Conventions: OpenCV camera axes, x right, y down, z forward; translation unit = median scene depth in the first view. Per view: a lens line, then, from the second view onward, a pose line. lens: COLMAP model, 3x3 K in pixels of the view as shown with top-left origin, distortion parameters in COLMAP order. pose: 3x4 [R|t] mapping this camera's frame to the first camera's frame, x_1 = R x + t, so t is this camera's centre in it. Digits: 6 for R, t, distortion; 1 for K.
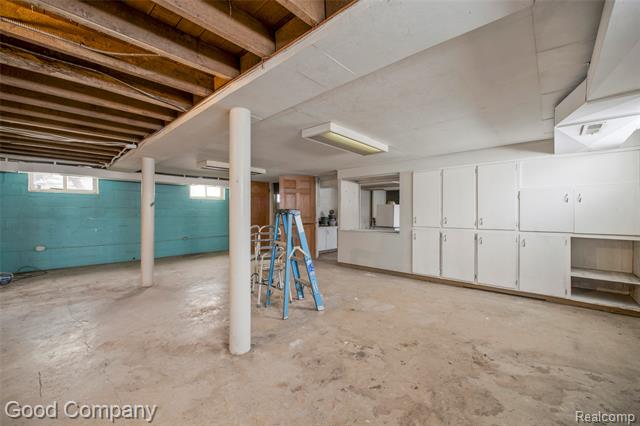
lens RADIAL K [[260.6, 0, 320.6], [0, 260.6, 211.0], [0, 0, 1]] dist [-0.002274, -0.000425]
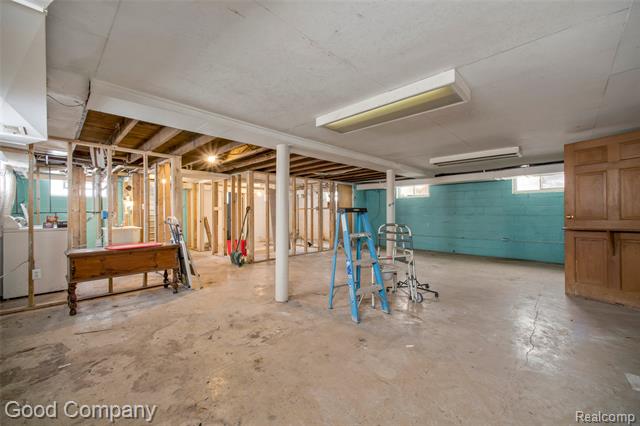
lens RADIAL K [[260.6, 0, 320.6], [0, 260.6, 211.0], [0, 0, 1]] dist [-0.002274, -0.000425]
pose [[-0.035353, -0.005510, -0.999360, 1.214644], [0.015349, 0.999864, -0.006056, 0.013276], [0.999257, -0.015554, -0.035263, 1.260529]]
